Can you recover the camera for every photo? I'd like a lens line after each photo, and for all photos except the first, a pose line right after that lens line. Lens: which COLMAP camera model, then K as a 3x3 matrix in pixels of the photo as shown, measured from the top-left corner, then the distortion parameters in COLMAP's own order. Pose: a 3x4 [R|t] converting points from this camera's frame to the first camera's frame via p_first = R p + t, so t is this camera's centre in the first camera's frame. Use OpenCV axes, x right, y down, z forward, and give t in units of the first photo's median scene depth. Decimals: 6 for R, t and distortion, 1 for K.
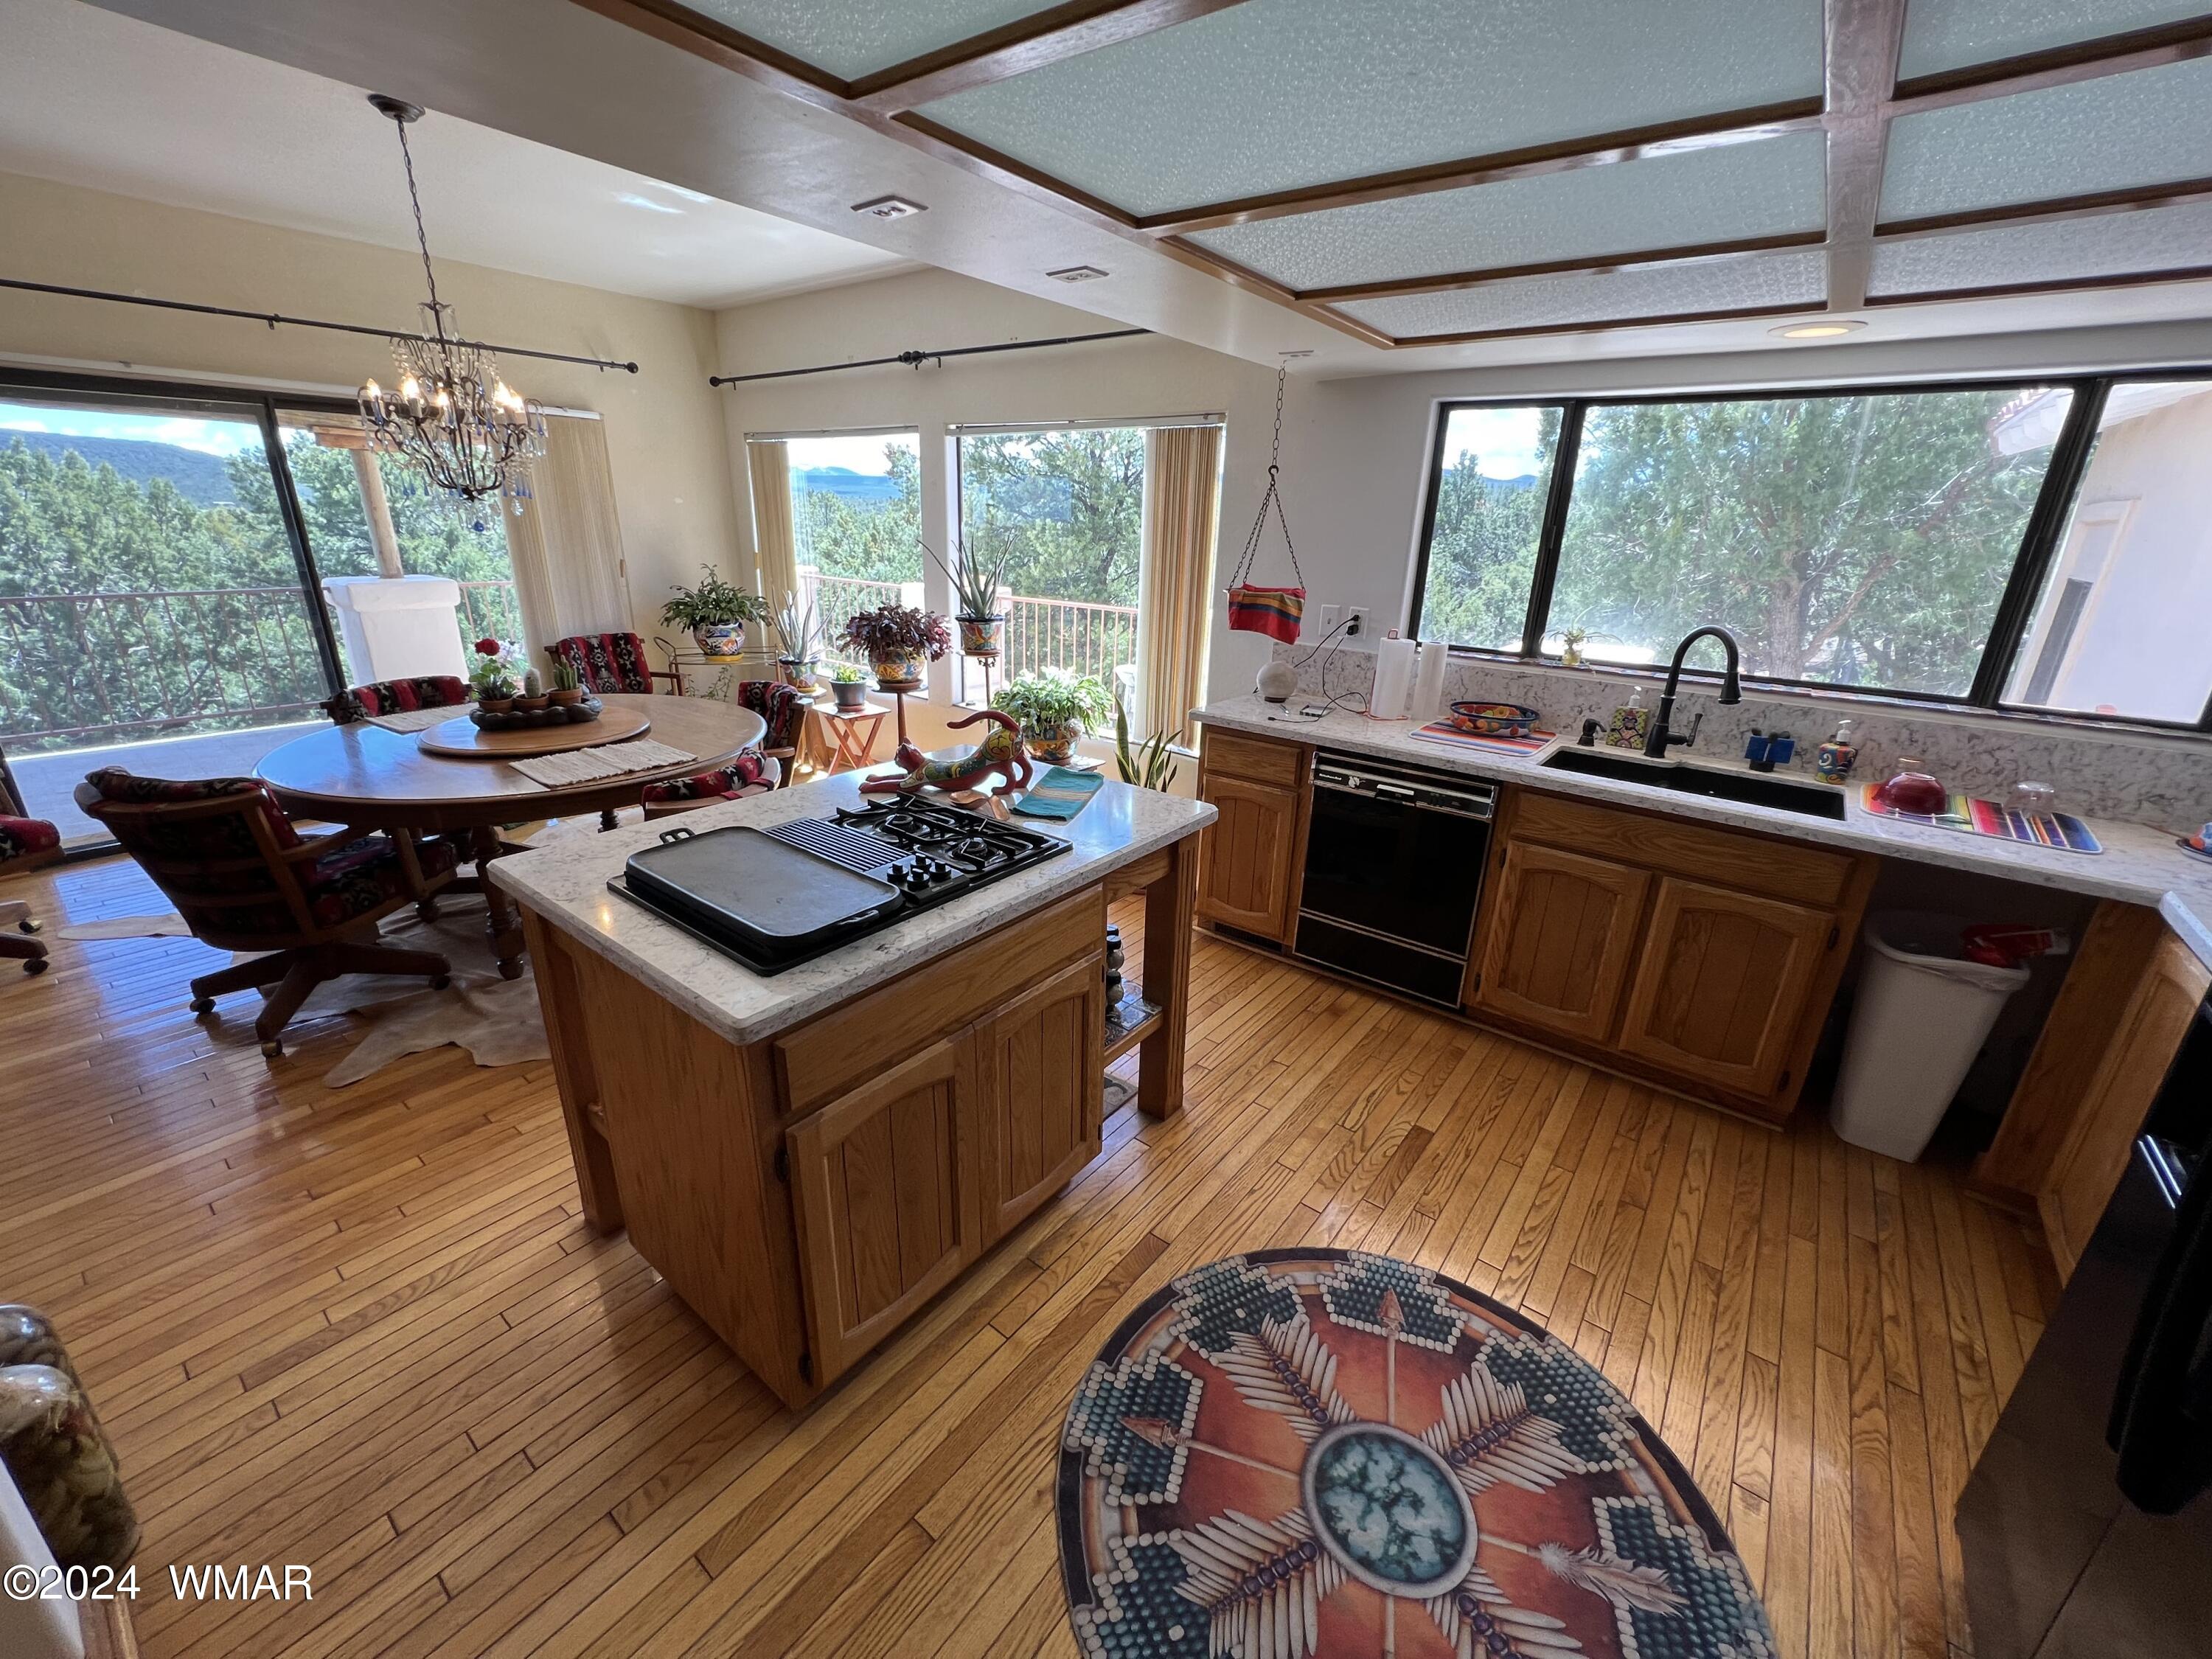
lens RADIAL K [[889.4, 0, 1106.0], [0, 889.4, 829.5], [0, 0, 1]] dist [-0.001095, -0.000080]
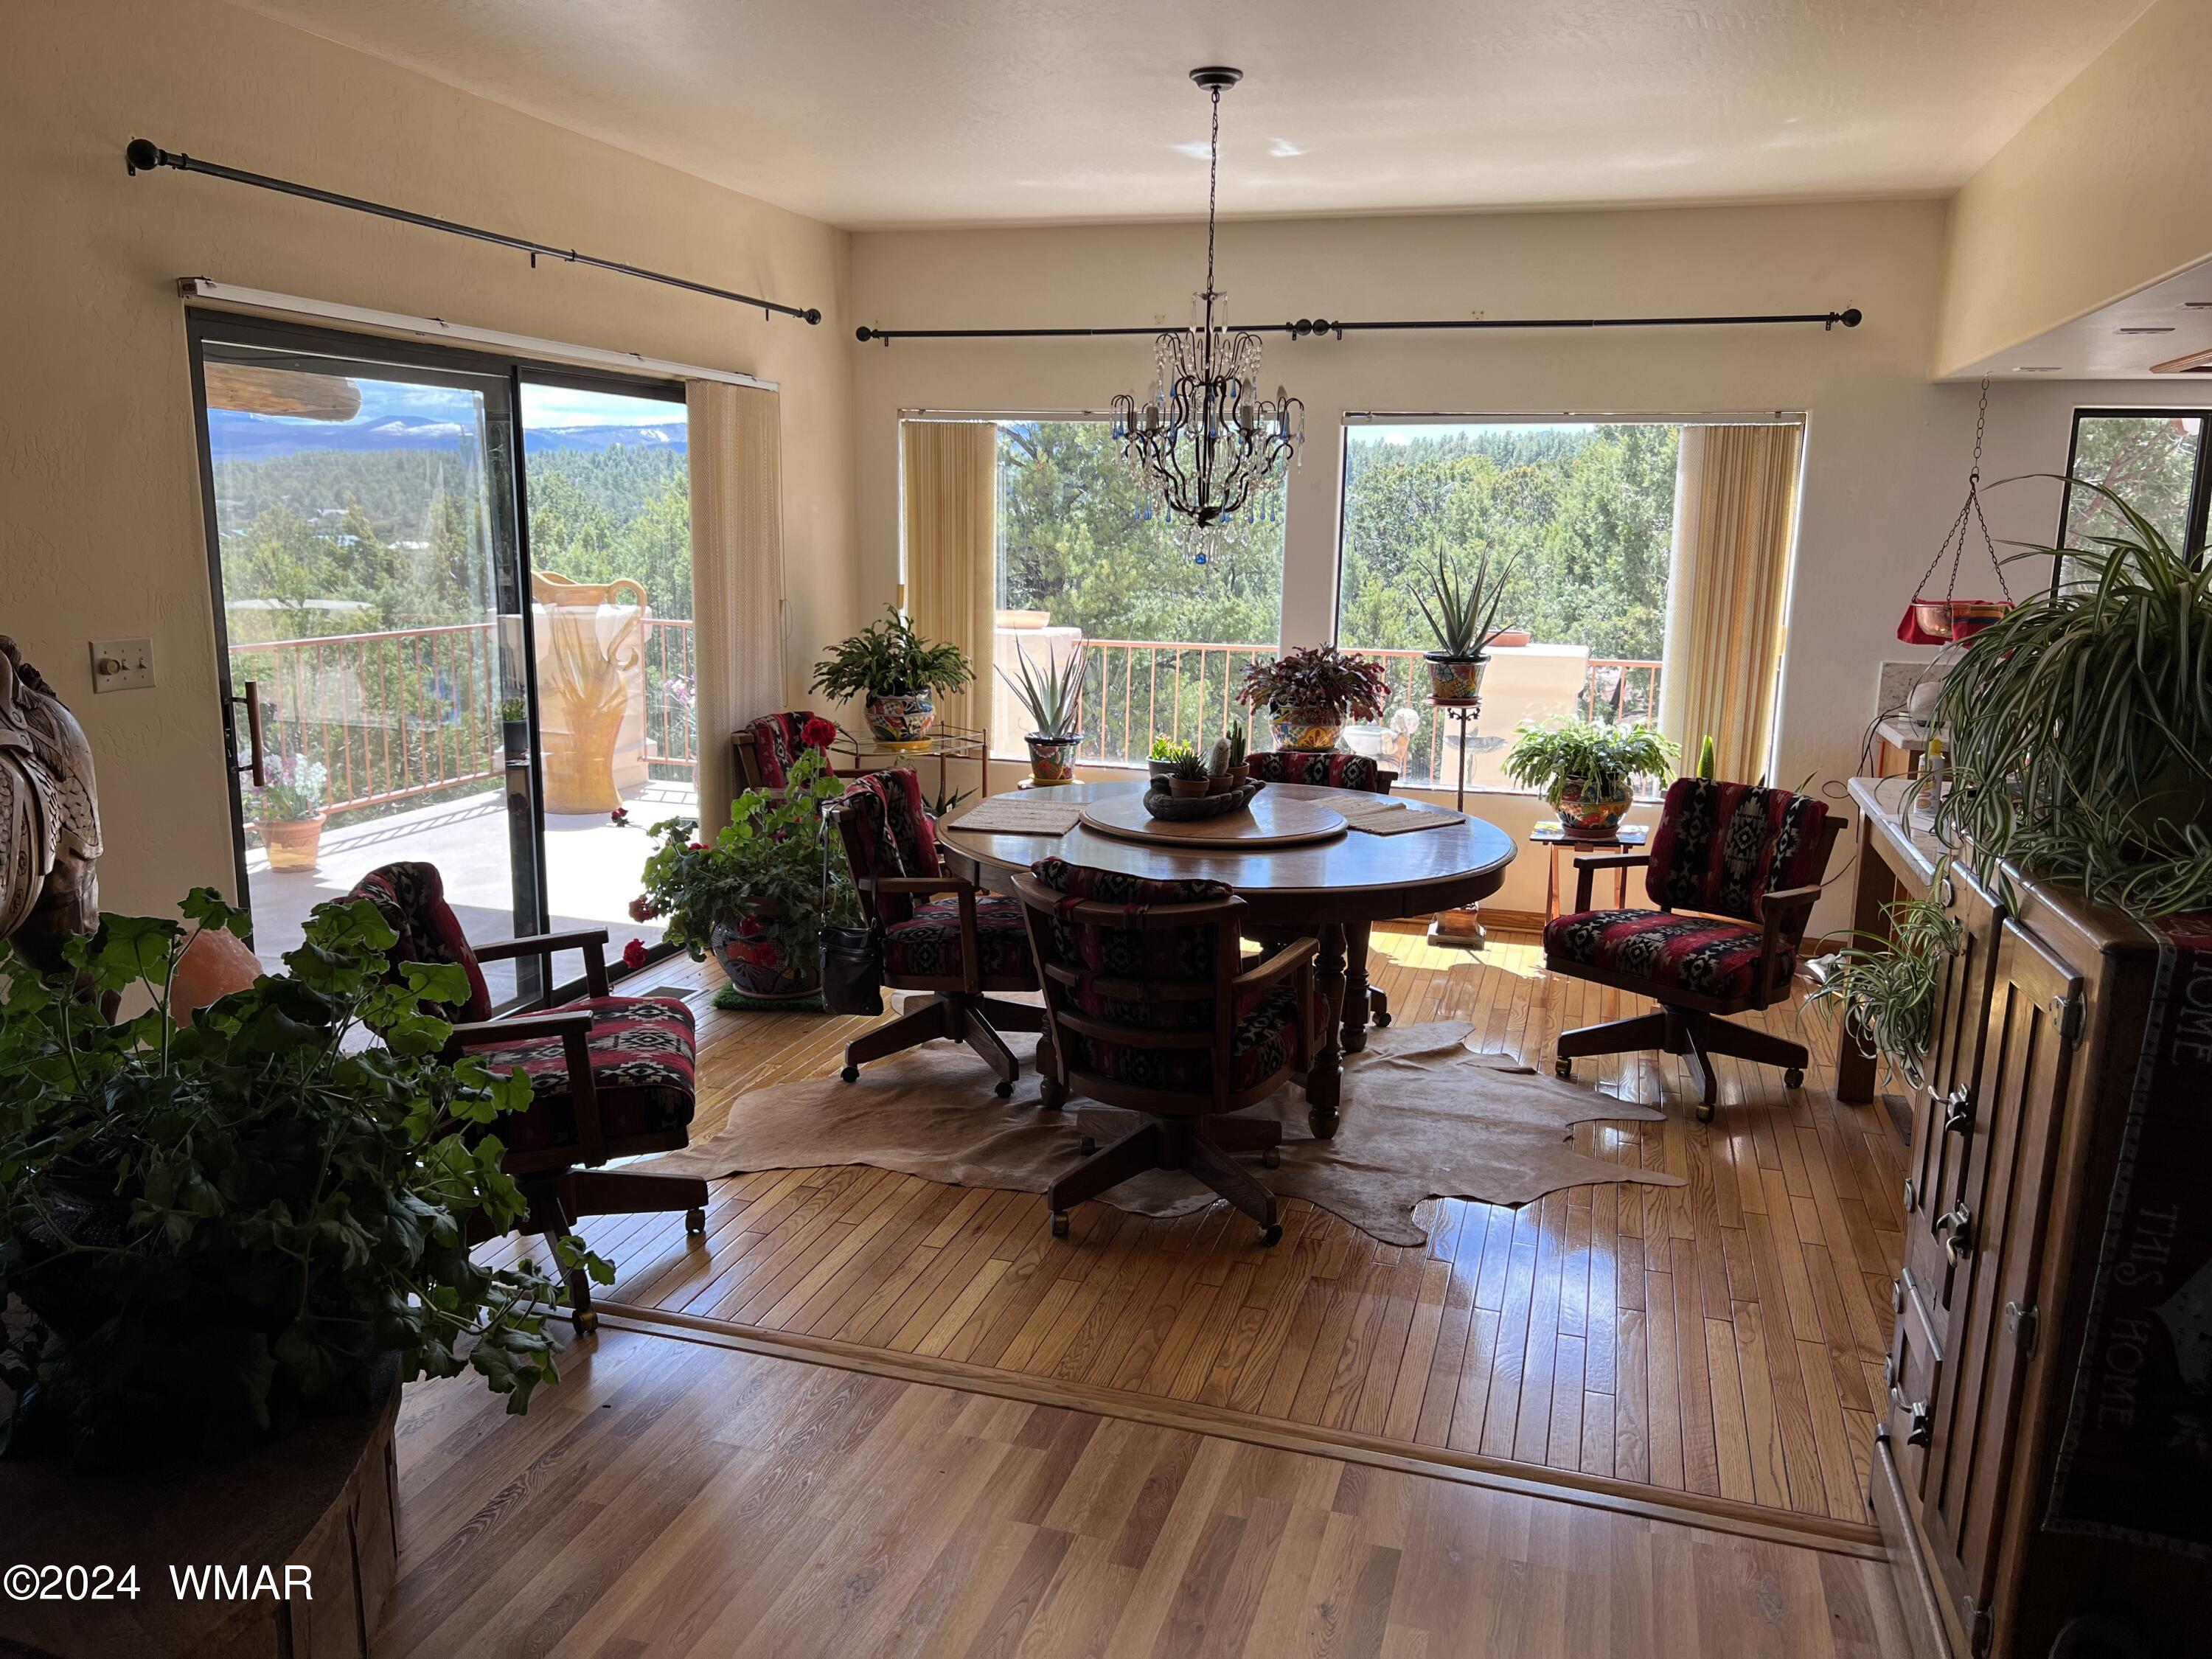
lens RADIAL K [[1665.1, 0, 1106.0], [0, 1665.1, 829.5], [0, 0, 1]] dist [0.034232, -0.000198]
pose [[0.933676, -0.077564, 0.349618, -0.922812], [0.126595, 0.984716, -0.119616, 0.039675], [-0.334997, 0.155943, 0.929225, -0.201856]]
